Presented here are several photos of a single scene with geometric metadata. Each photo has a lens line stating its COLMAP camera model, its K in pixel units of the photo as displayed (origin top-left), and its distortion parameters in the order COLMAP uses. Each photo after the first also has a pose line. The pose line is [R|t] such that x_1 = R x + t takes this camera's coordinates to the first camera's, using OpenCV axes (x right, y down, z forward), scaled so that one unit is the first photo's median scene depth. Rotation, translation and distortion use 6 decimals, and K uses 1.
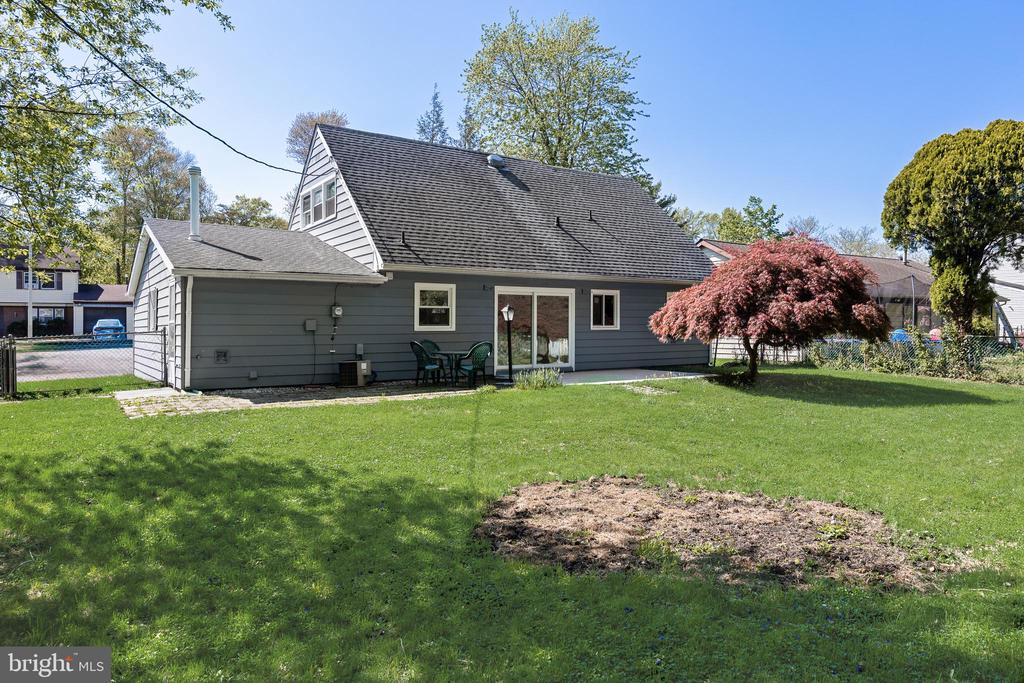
lens RADIAL K [[668.4, 0, 512.0], [0, 668.4, 341.5], [0, 0, 1]] dist [0.063010, 0.000427]
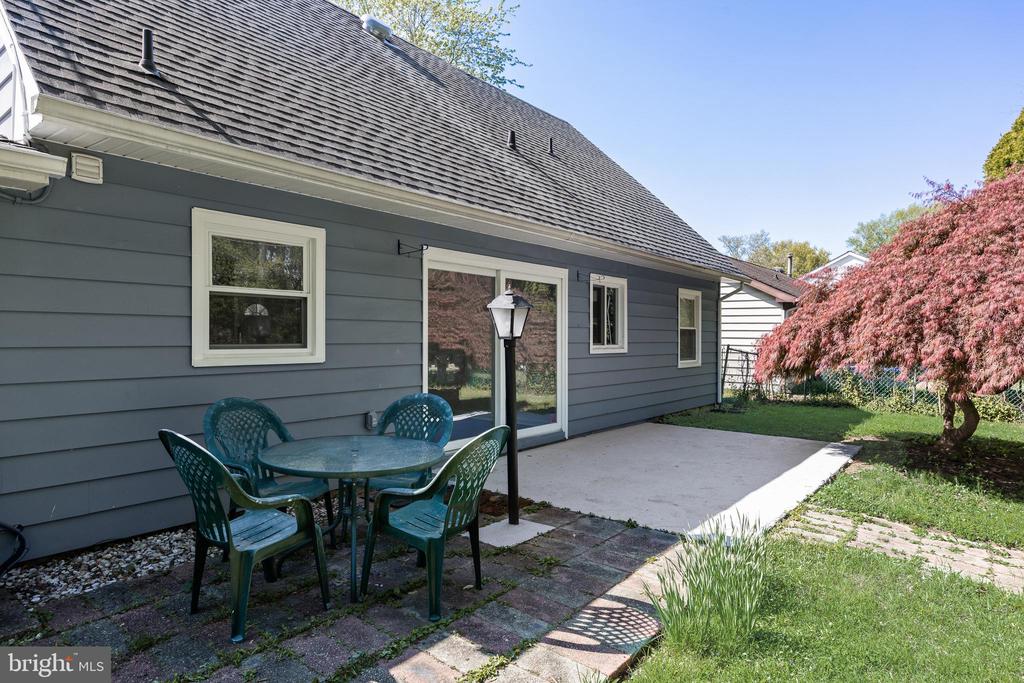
lens RADIAL K [[623.0, 0, 529.9], [0, 623.0, 370.7], [0, 0, 1]] dist [0.000356, -0.000092]
pose [[0.949823, -0.003087, 0.312773, -0.083437], [-0.008529, 0.999324, 0.035764, -0.023950], [-0.312672, -0.036637, 0.949154, 0.643508]]
